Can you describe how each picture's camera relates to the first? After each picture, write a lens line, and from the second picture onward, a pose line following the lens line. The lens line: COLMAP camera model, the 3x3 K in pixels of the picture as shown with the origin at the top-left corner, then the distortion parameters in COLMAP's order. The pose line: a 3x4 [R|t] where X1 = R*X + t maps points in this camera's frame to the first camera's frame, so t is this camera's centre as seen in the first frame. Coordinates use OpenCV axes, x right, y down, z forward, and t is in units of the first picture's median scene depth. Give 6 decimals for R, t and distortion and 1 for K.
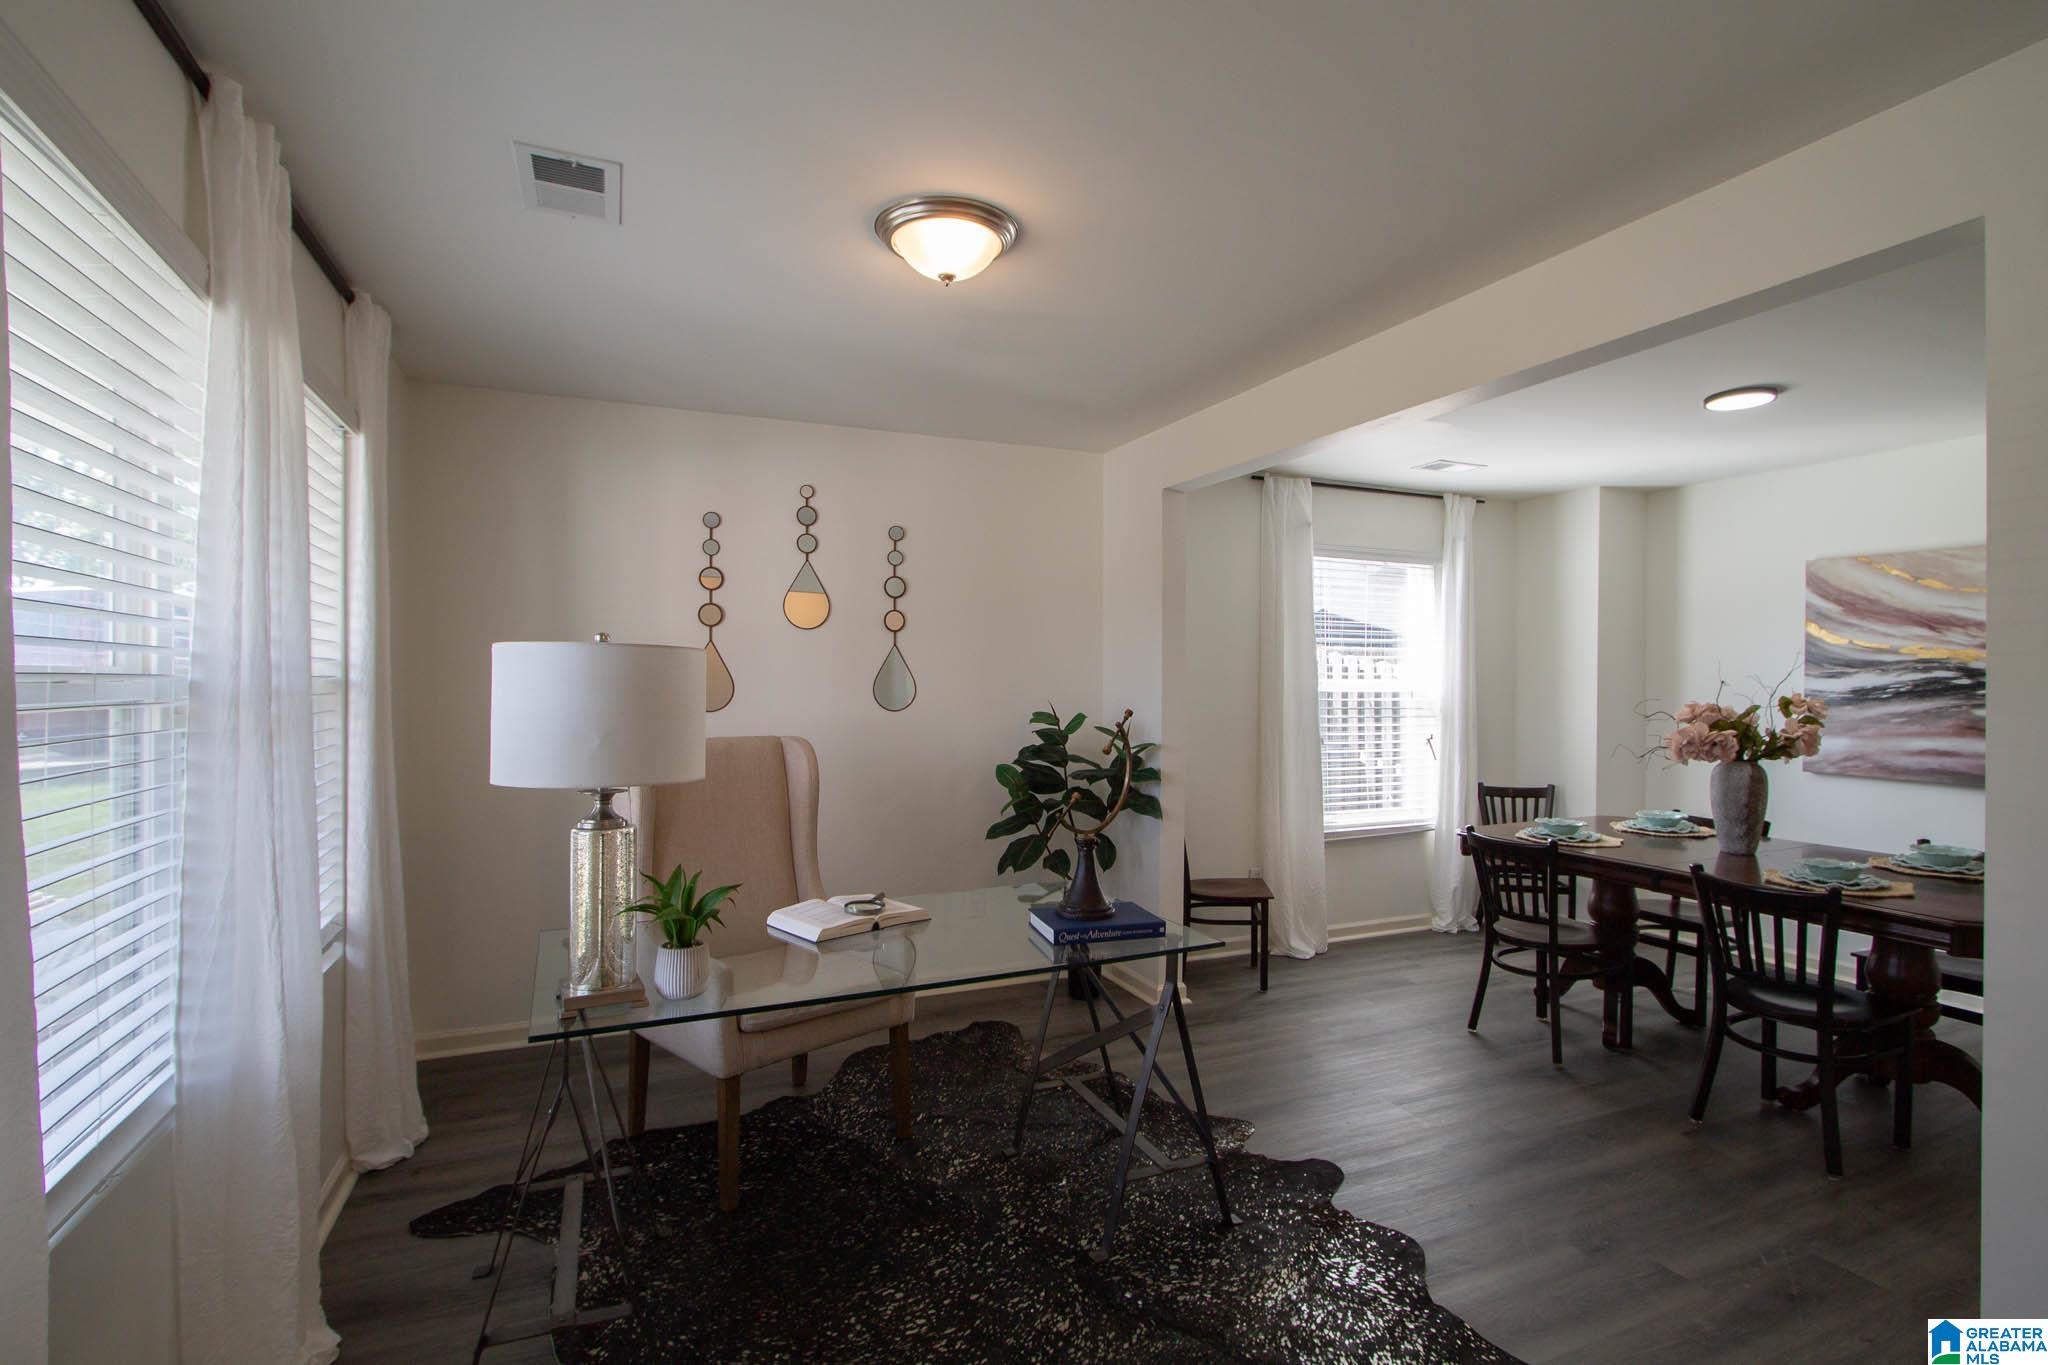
lens RADIAL K [[972.6, 0, 1033.9], [0, 972.6, 681.1], [0, 0, 1]] dist [-0.019827, 0.000564]
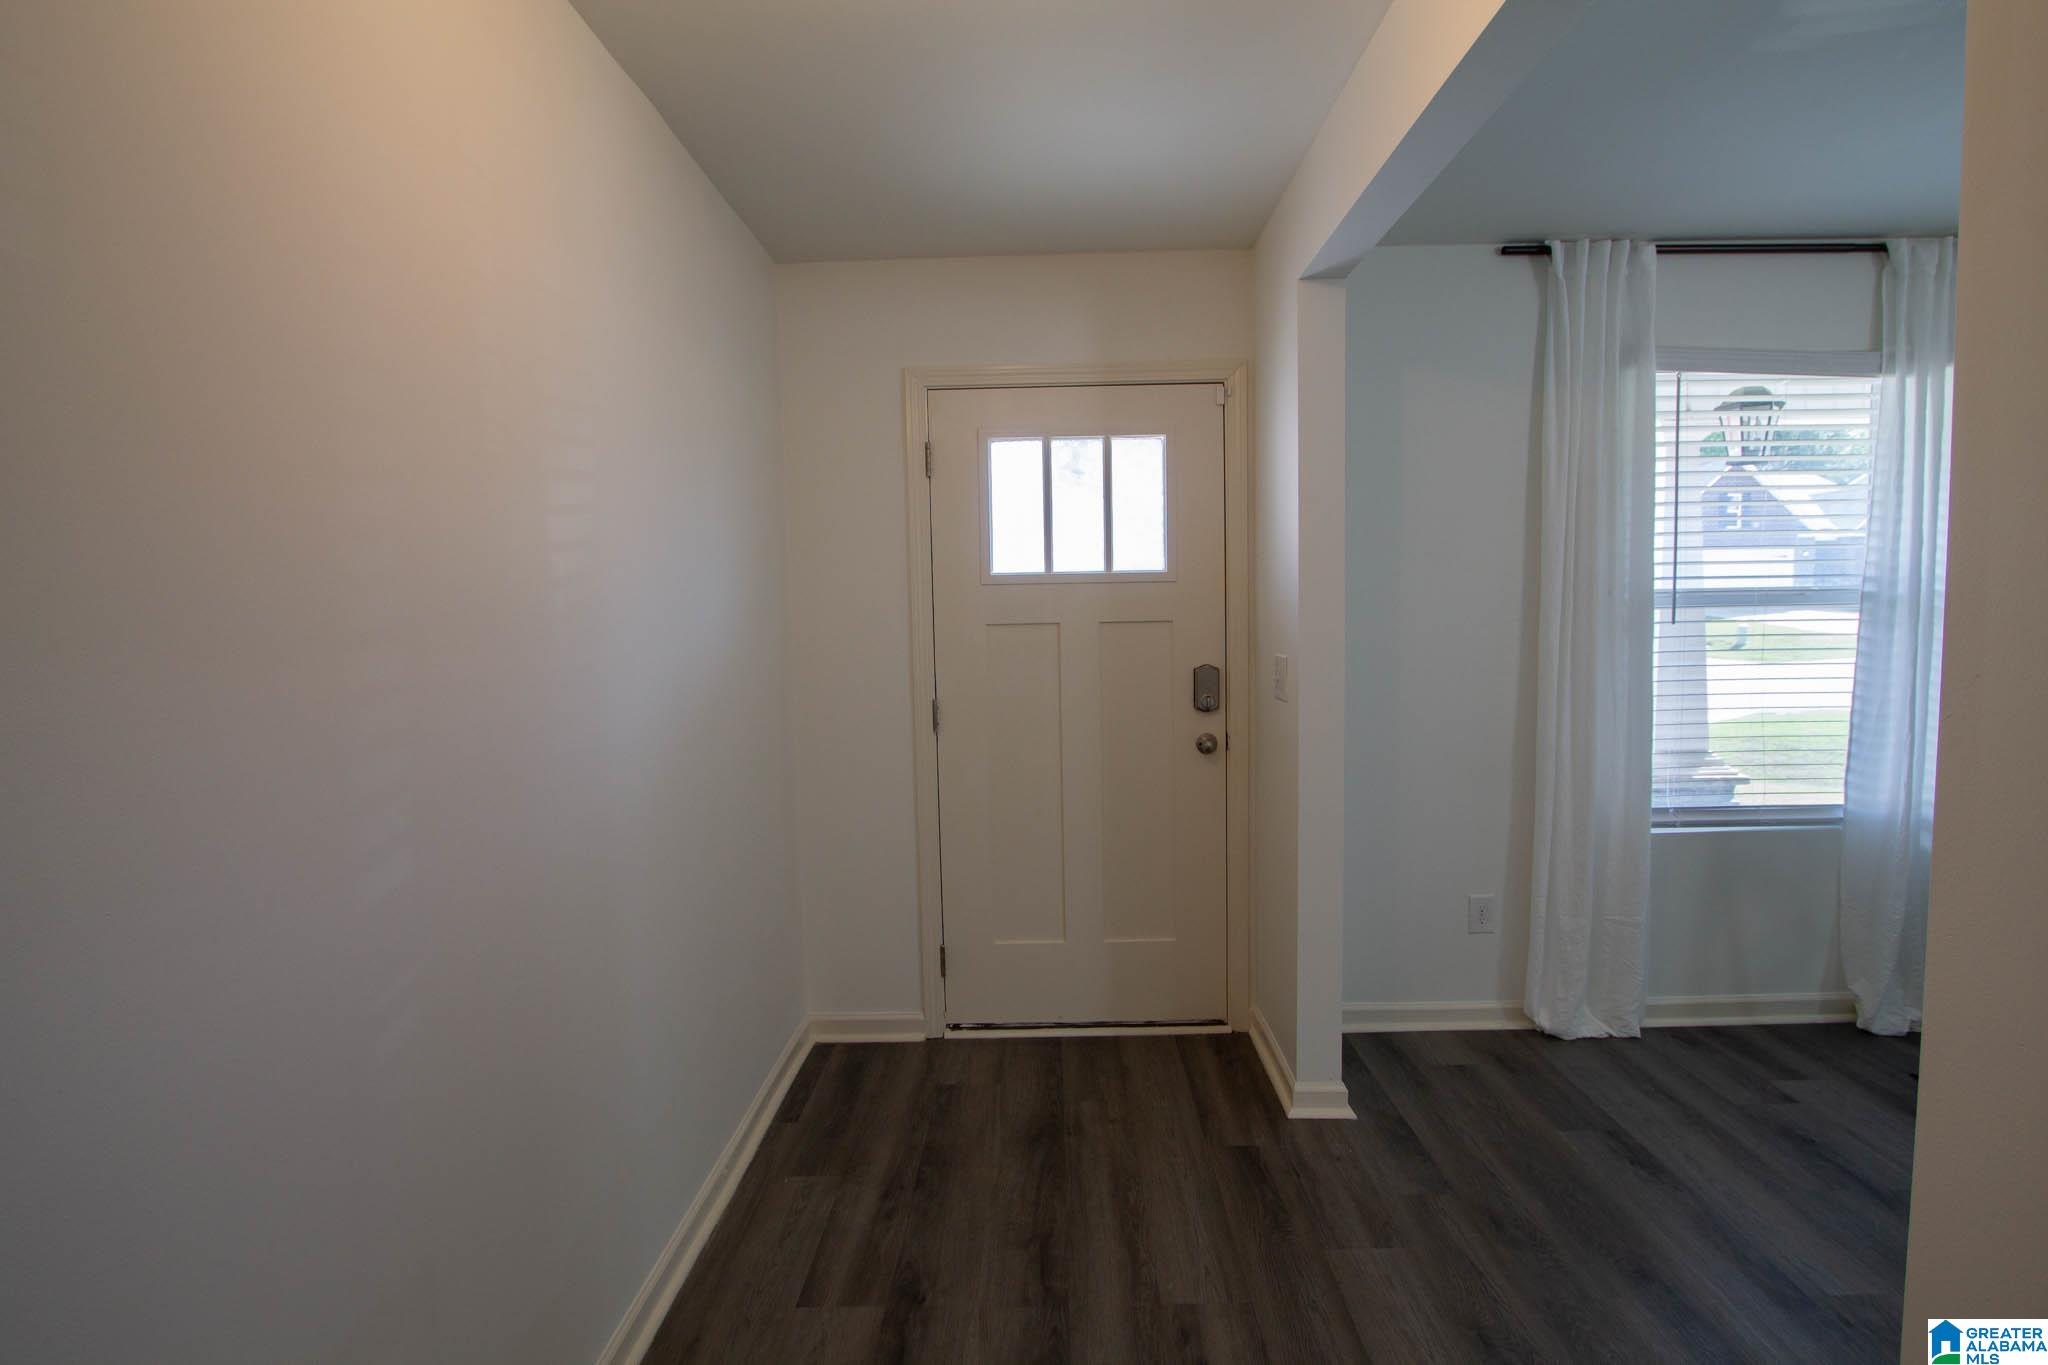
lens RADIAL K [[972.6, 0, 1033.9], [0, 972.6, 681.1], [0, 0, 1]] dist [-0.019827, 0.000564]
pose [[-0.405420, 0.069879, -0.911456, 0.567403], [0.016266, 0.997468, 0.069238, 0.007216], [0.913986, 0.013244, -0.405530, 0.119792]]
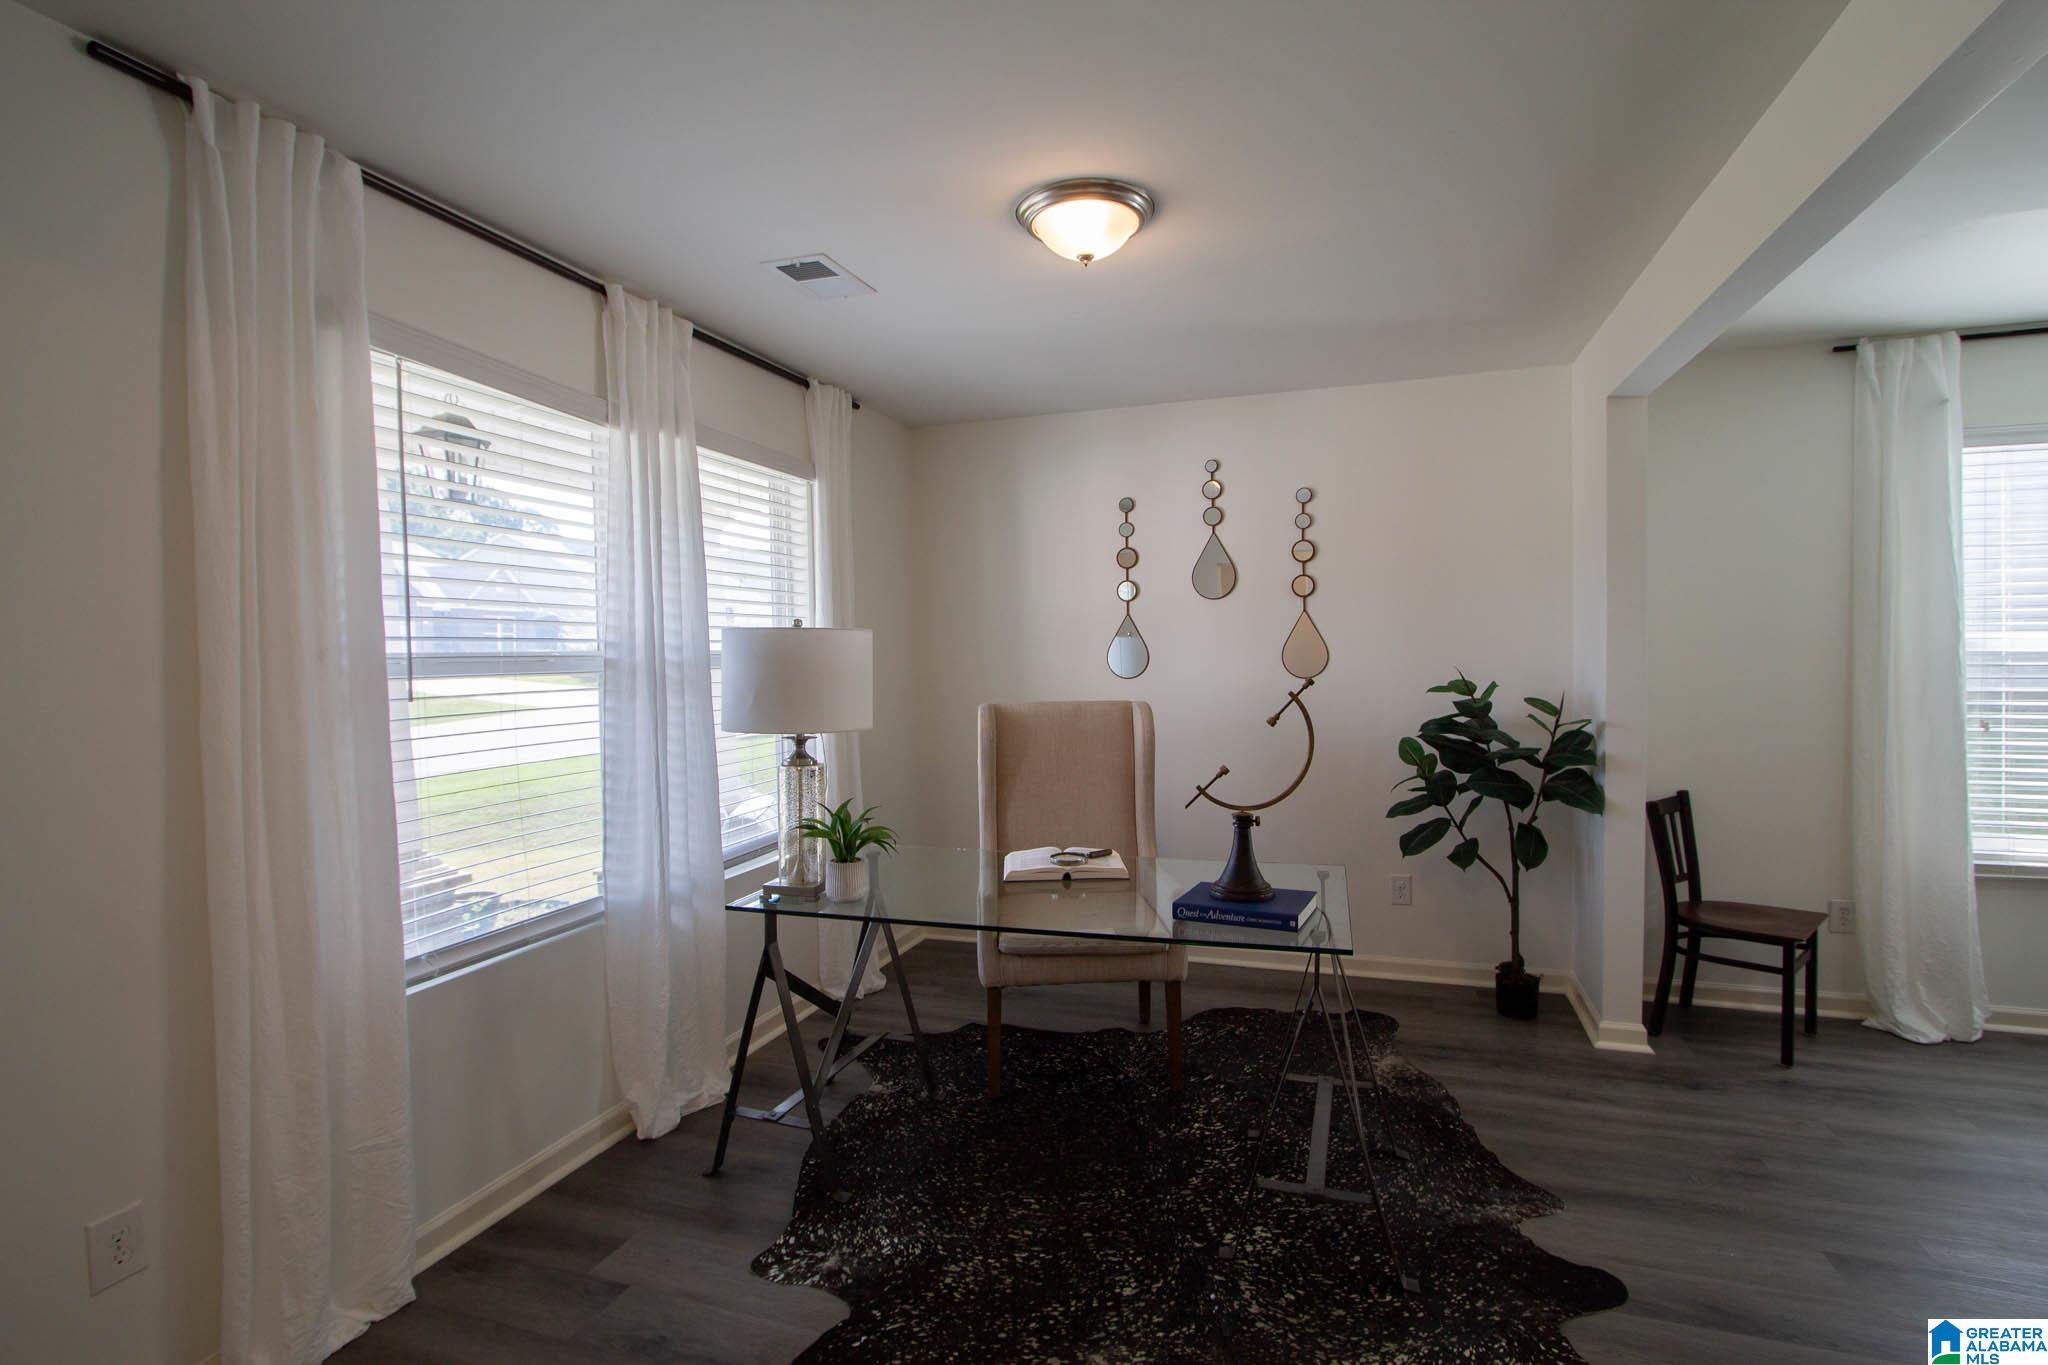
lens RADIAL K [[952.8, 0, 1024.0], [0, 952.8, 682.5], [0, 0, 1]] dist [-0.024874, 0.007135]
pose [[0.737887, 0.006869, -0.674889, 0.302392], [0.016770, 0.999453, 0.028507, 0.003006], [0.674716, -0.032353, 0.737368, 0.111094]]
